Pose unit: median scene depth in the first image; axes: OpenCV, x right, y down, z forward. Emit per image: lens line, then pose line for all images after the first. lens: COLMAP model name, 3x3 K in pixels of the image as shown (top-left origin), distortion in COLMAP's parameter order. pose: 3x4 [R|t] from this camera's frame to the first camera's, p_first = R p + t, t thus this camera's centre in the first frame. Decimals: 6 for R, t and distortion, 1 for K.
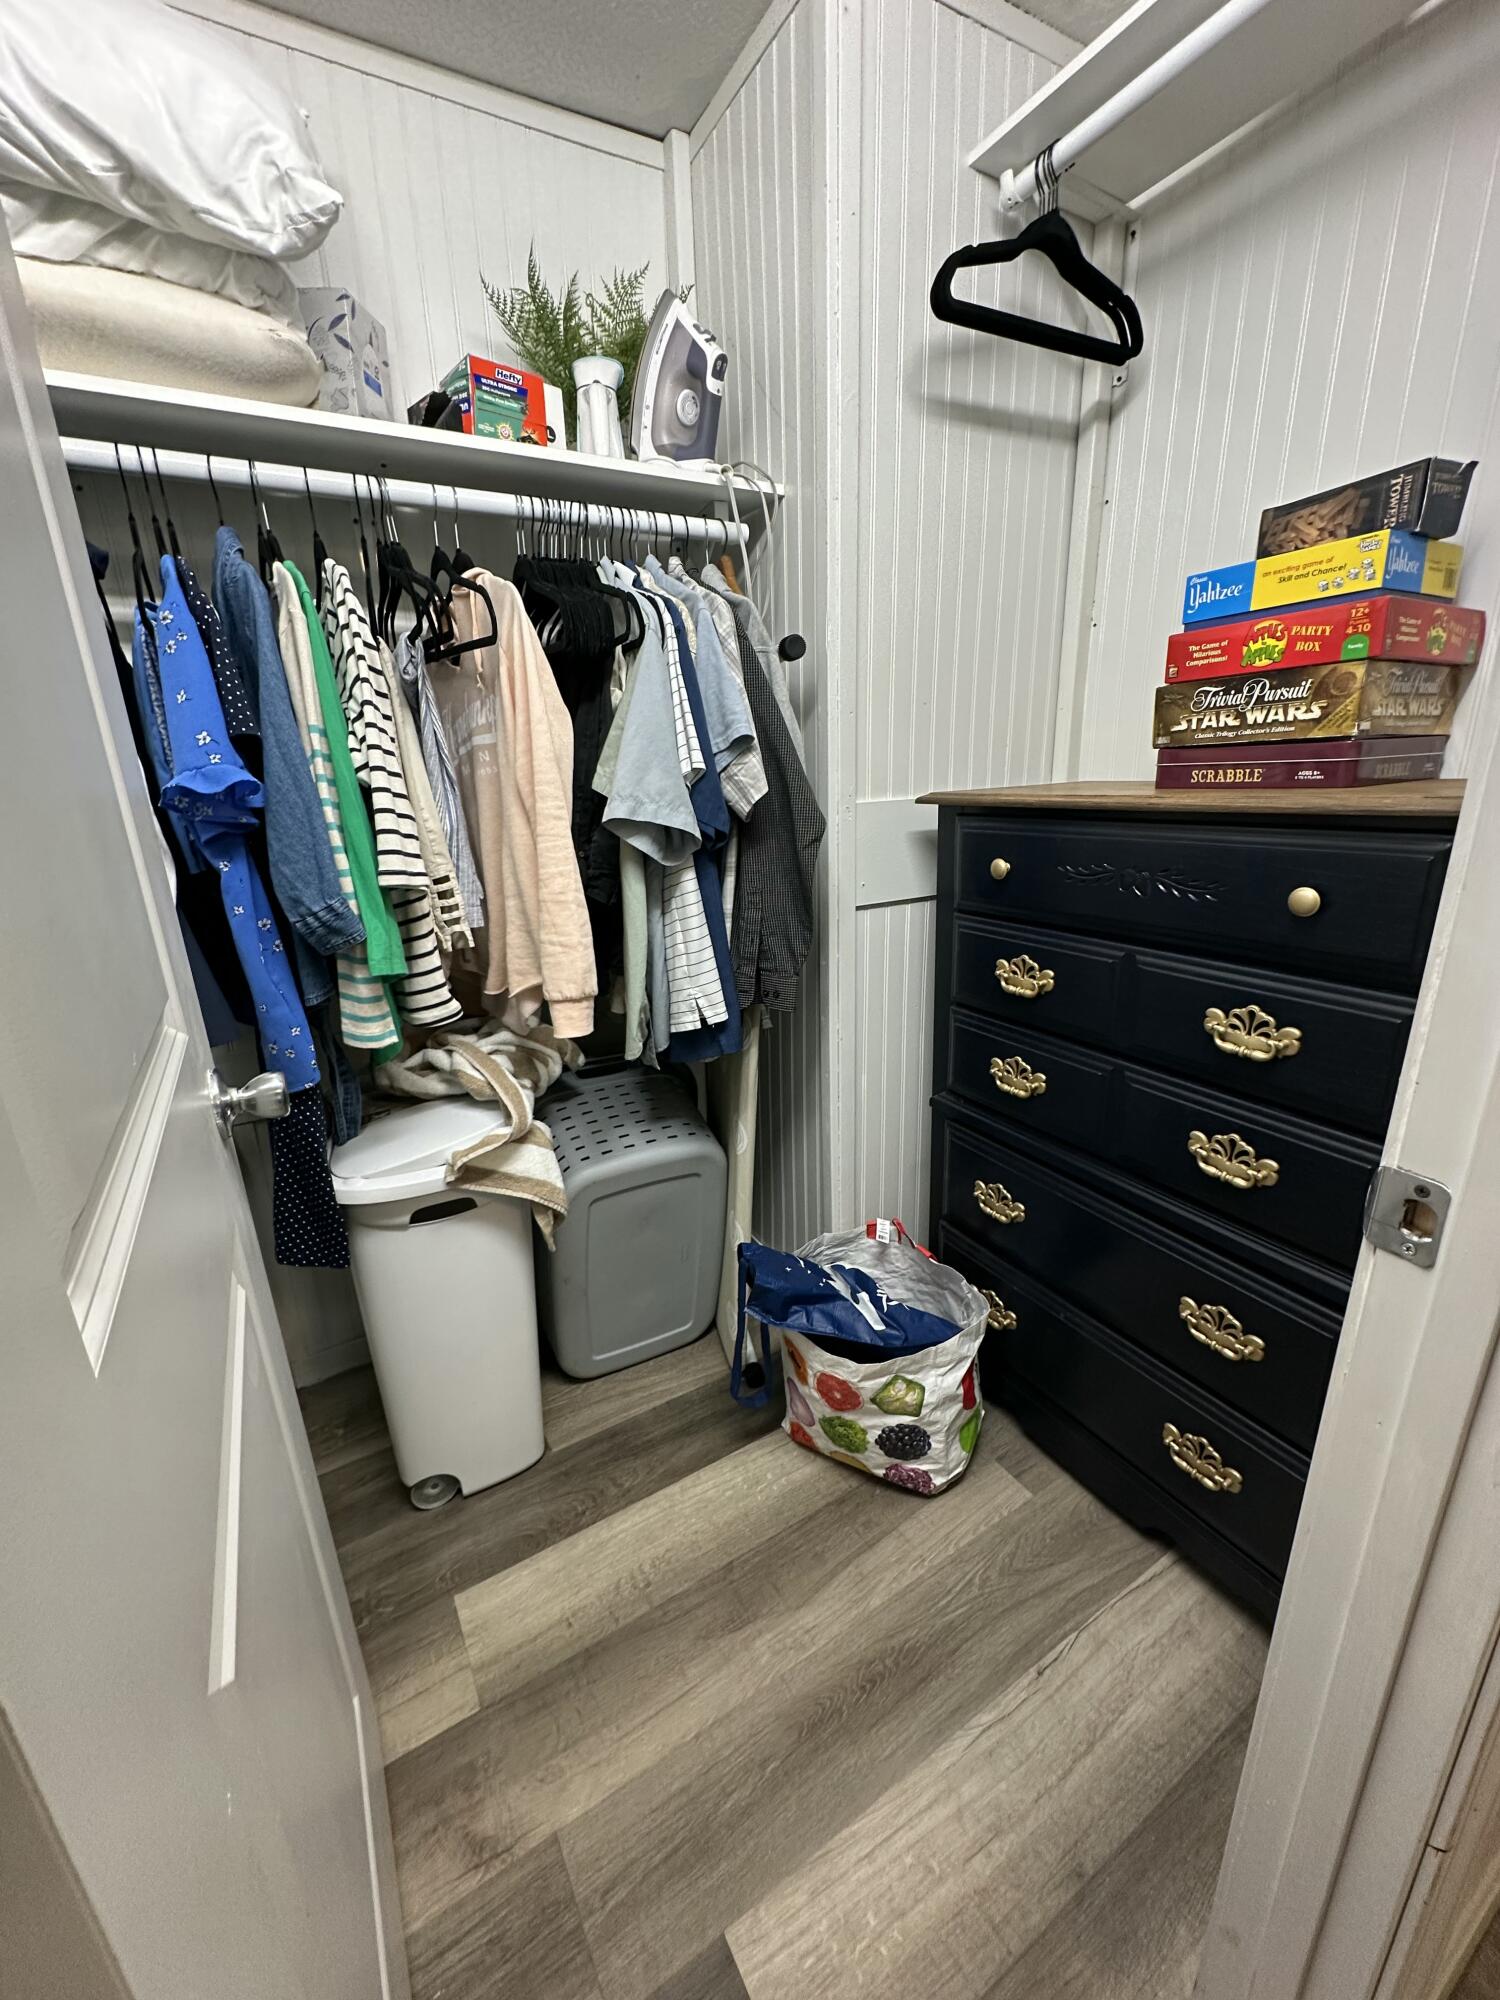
lens RADIAL K [[796.5, 0, 746.9], [0, 796.5, 1007.8], [0, 0, 1]] dist [-0.002989, 0.000763]
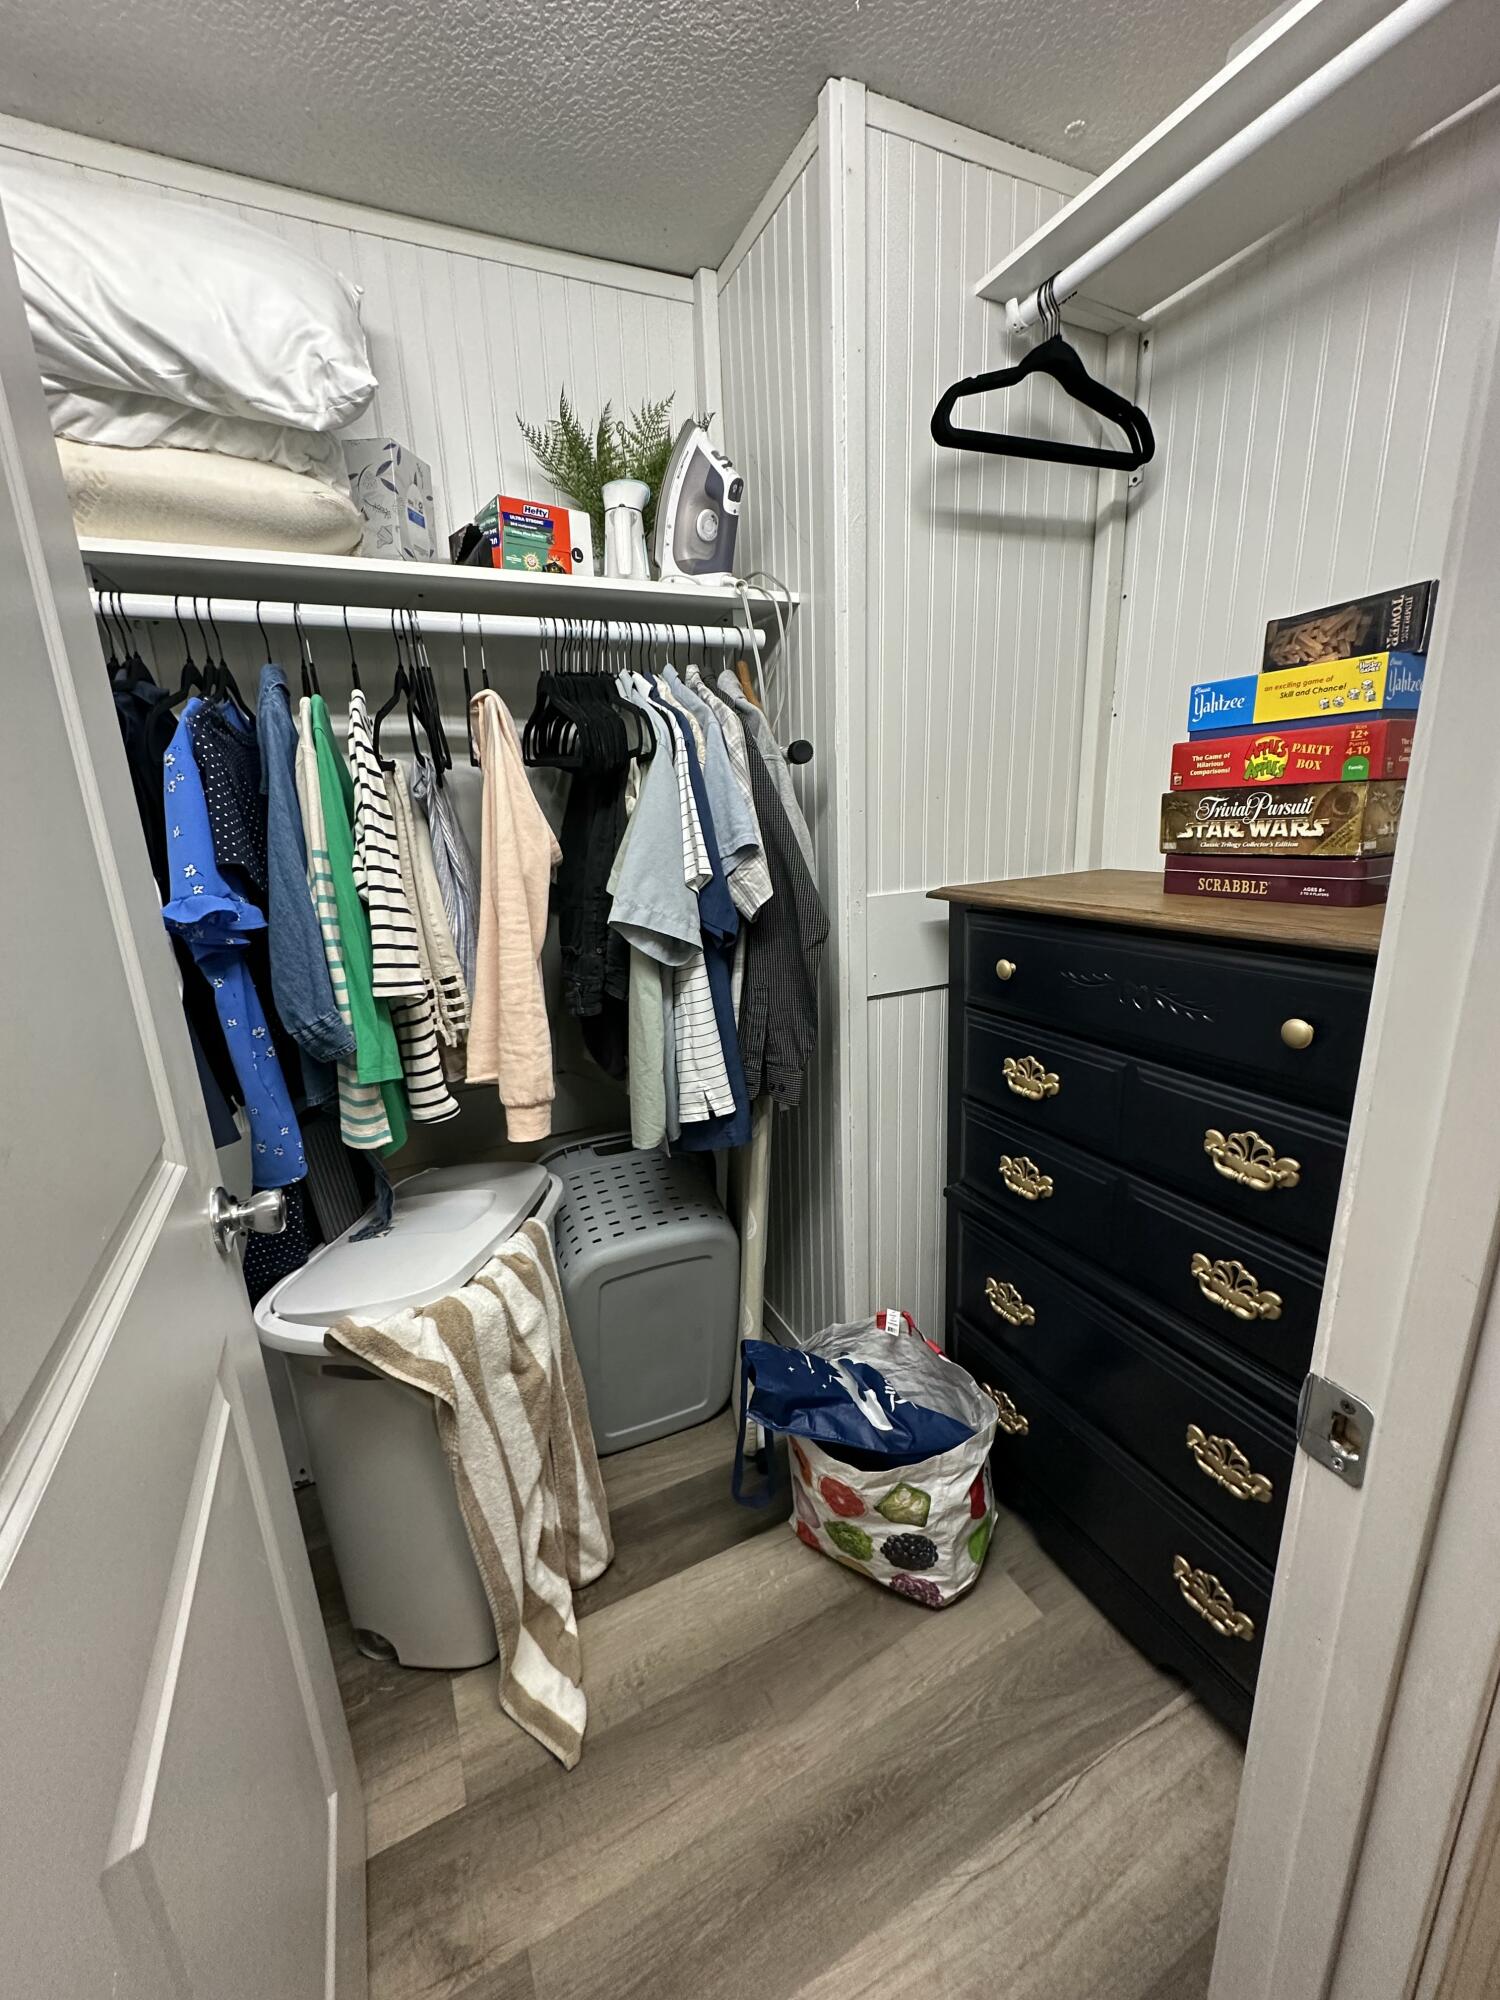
lens RADIAL K [[796.5, 0, 748.6], [0, 796.5, 1006.1], [0, 0, 1]] dist [-0.002989, 0.000763]
pose [[0.996837, 0.013637, -0.078290, 0.081782], [-0.017013, 0.998947, -0.042617, -0.087108], [0.077627, 0.043815, 0.996019, -0.018534]]
